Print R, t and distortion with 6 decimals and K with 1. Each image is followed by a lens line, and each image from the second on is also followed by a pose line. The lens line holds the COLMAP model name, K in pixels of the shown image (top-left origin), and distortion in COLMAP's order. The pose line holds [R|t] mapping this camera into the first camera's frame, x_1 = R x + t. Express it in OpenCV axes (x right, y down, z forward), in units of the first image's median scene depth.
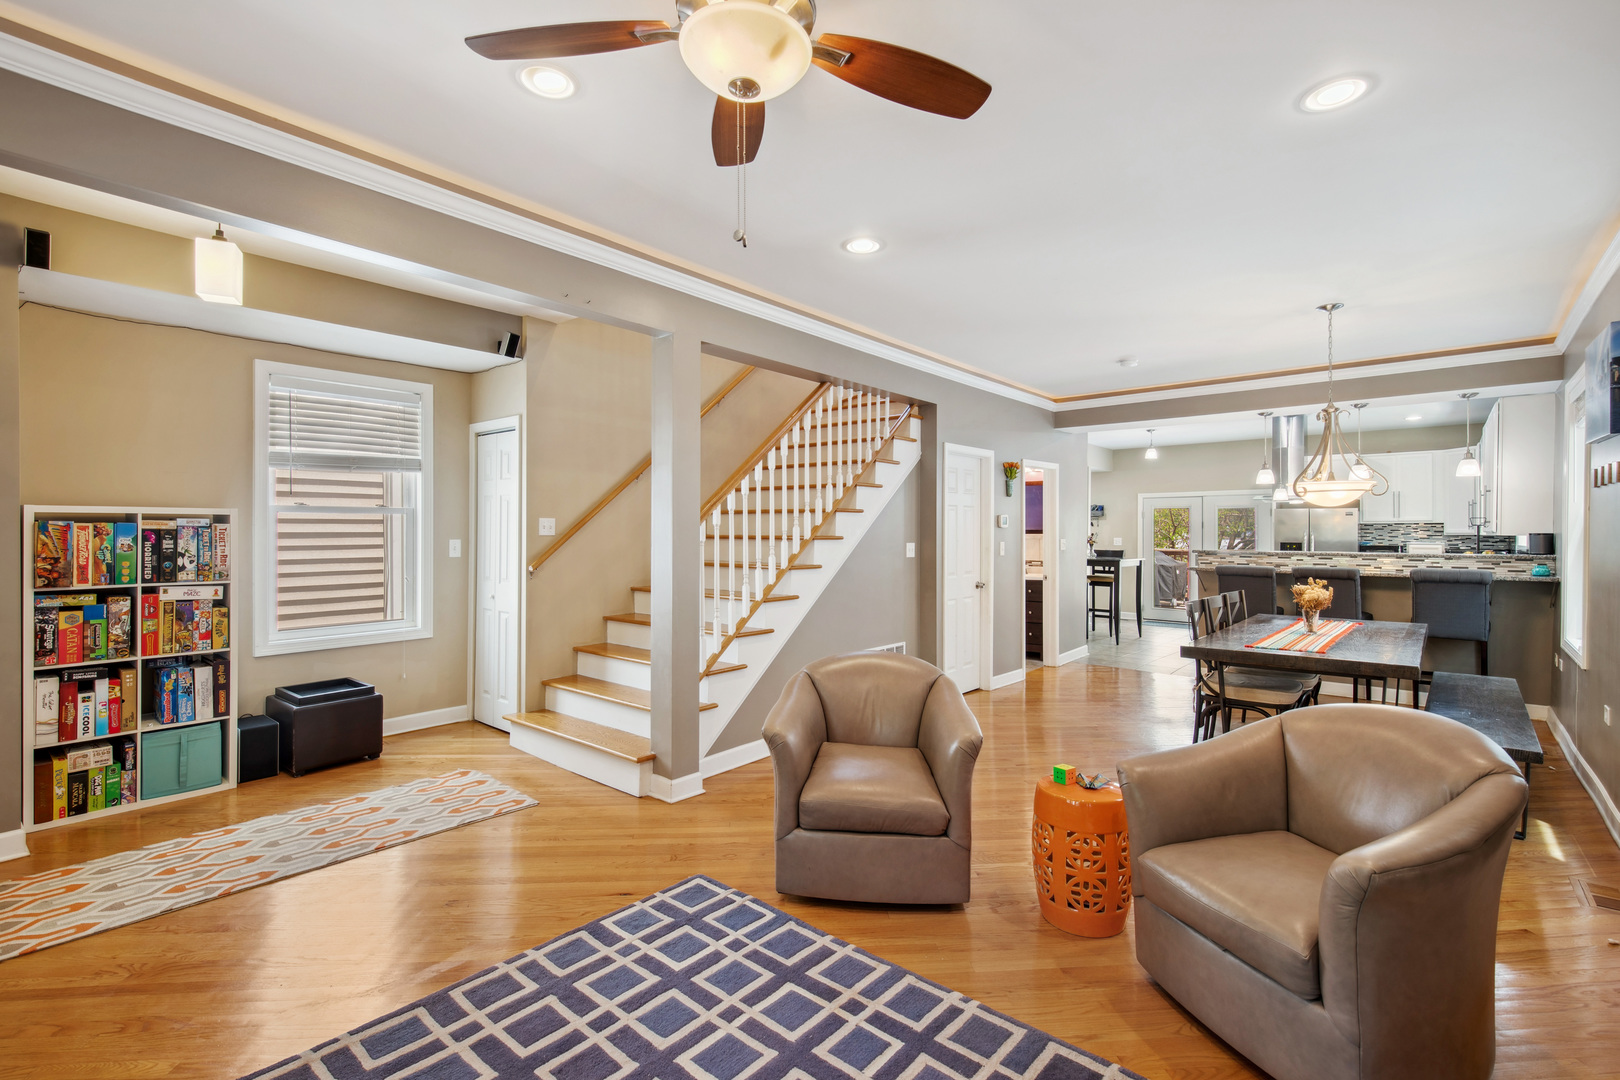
lens RADIAL K [[729.0, 0, 811.6], [0, 729.0, 532.9], [0, 0, 1]] dist [0.011069, -0.004454]
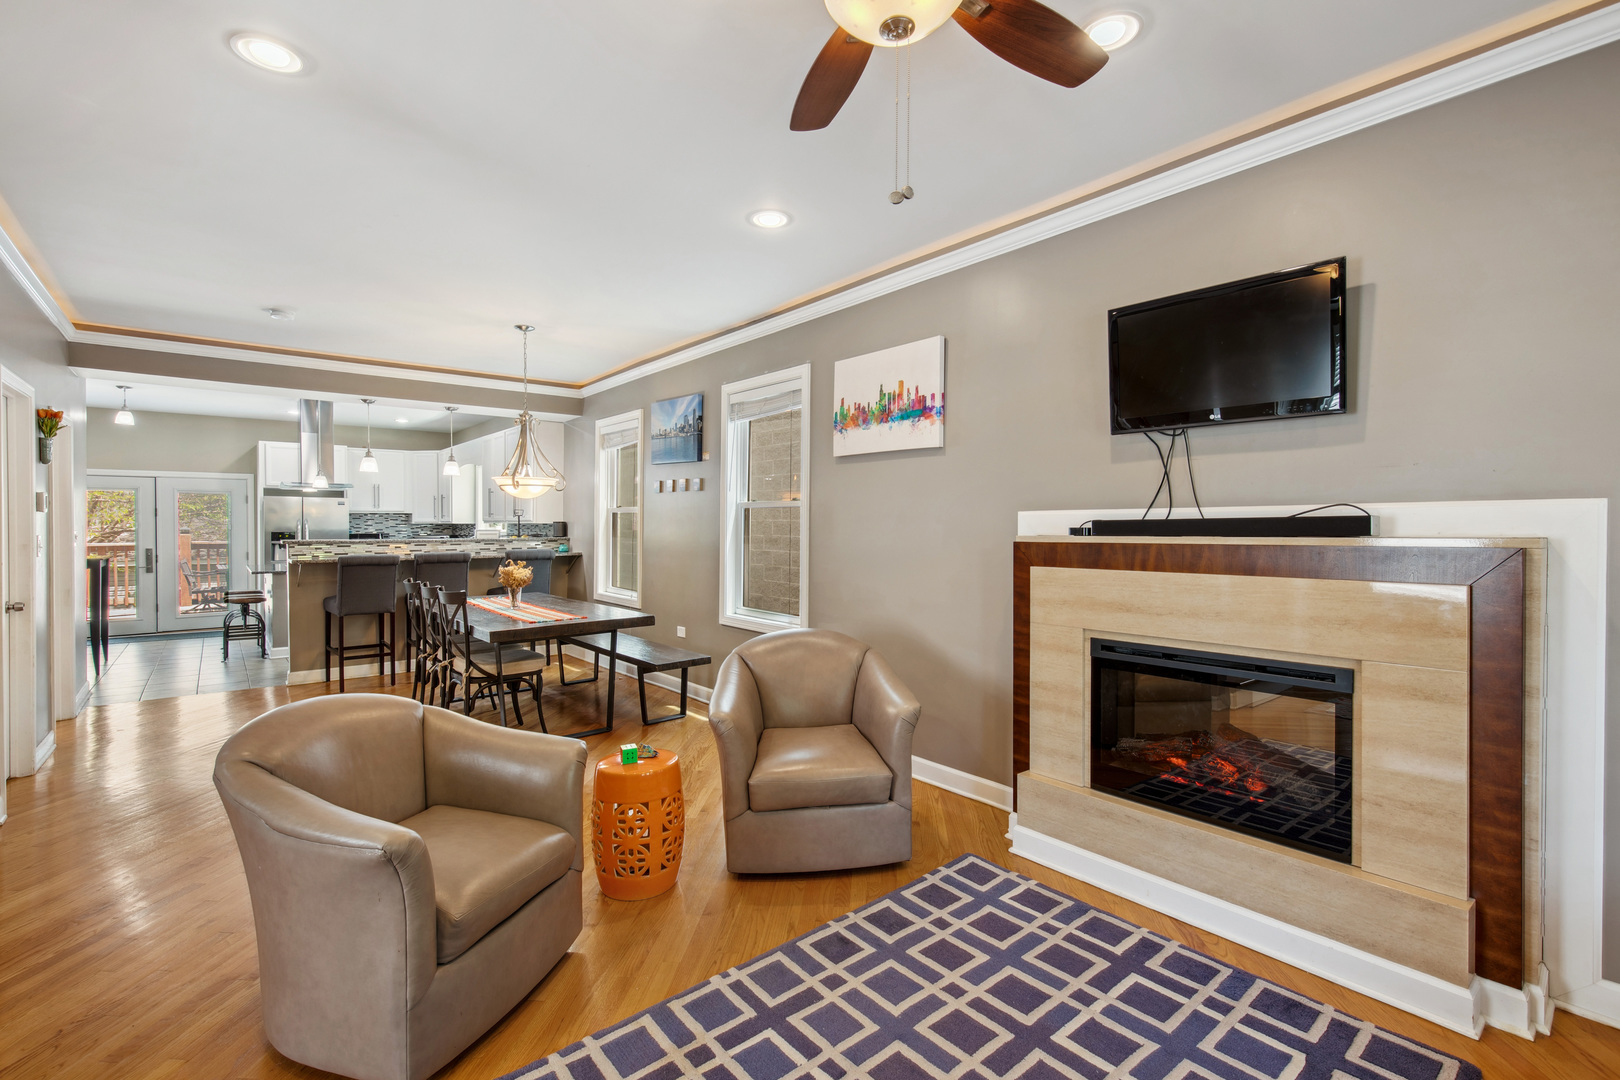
lens RADIAL K [[729.0, 0, 815.1], [0, 729.0, 531.8], [0, 0, 1]] dist [0.011069, -0.004454]
pose [[0.166733, -0.012346, 0.985925, -0.471974], [0.001055, 0.999923, 0.012343, 0.004955], [-0.986002, -0.001018, 0.166733, 0.435123]]
